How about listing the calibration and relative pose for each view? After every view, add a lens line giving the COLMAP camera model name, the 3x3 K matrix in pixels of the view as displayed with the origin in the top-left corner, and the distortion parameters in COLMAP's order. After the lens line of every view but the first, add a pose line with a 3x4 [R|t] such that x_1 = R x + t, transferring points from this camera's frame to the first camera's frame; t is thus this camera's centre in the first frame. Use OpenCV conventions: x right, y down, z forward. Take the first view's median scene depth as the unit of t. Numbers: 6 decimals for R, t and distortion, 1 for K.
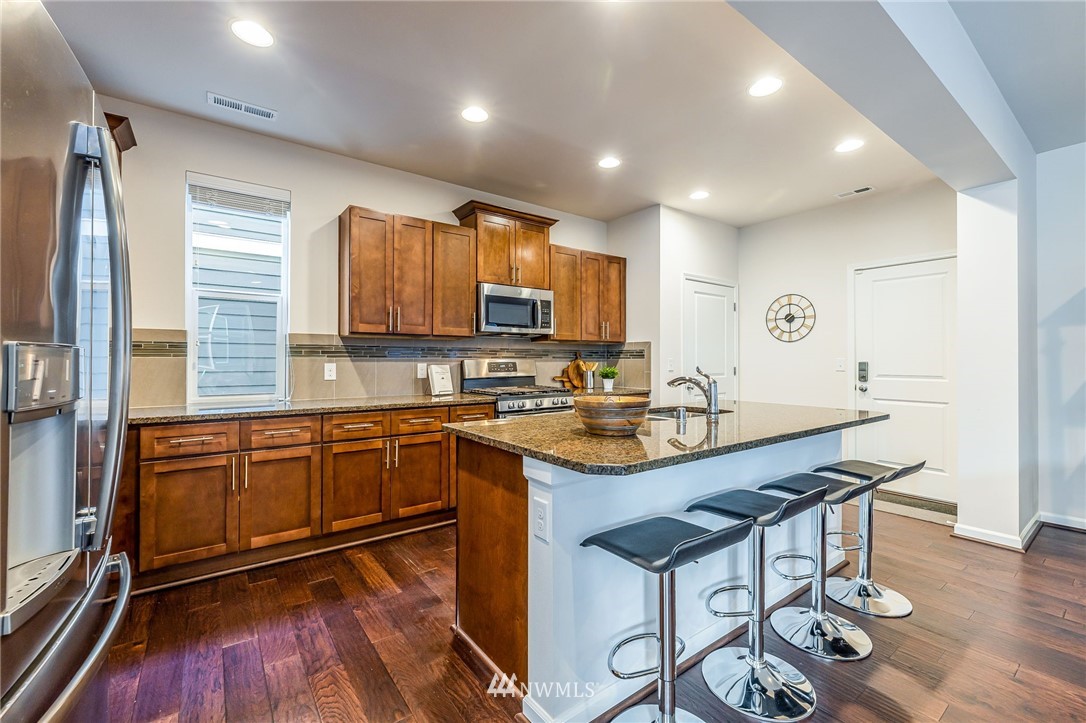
lens RADIAL K [[454.8, 0, 539.7], [0, 454.8, 356.9], [0, 0, 1]] dist [0.000886, 0.000276]
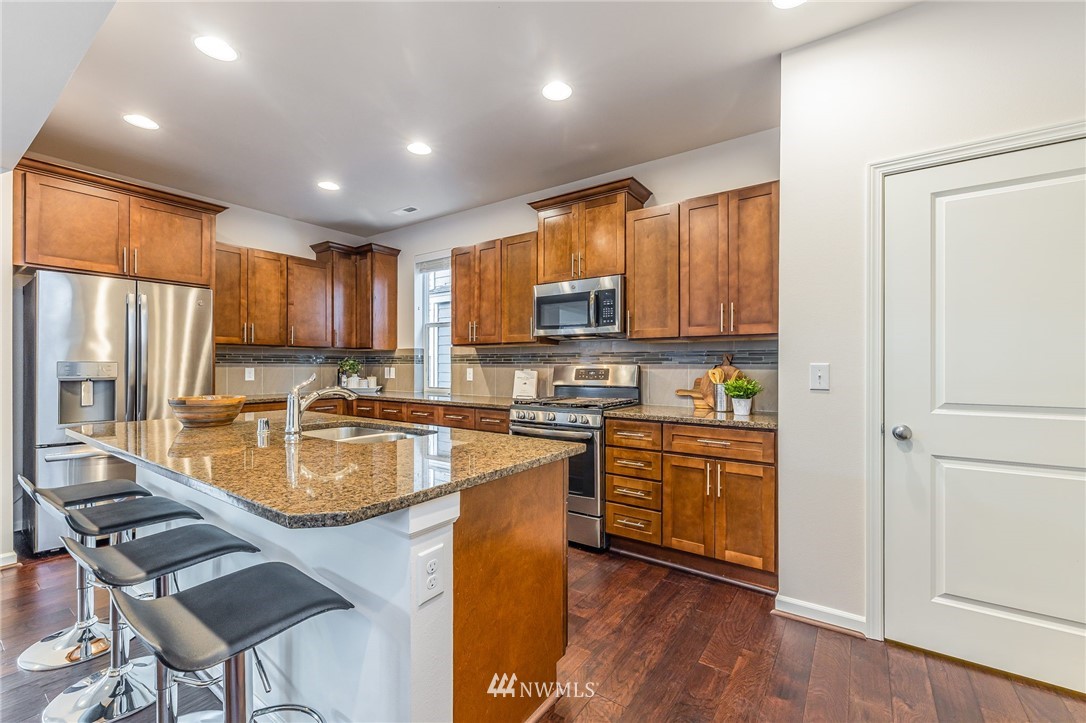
lens RADIAL K [[453.9, 0, 544.4], [0, 453.9, 362.7], [0, 0, 1]] dist [-0.000416, 0.006432]
pose [[0.316459, -0.005139, -0.948592, 0.807687], [0.005251, 0.999979, -0.003665, 0.003711], [0.948592, -0.003821, 0.316479, 0.736485]]
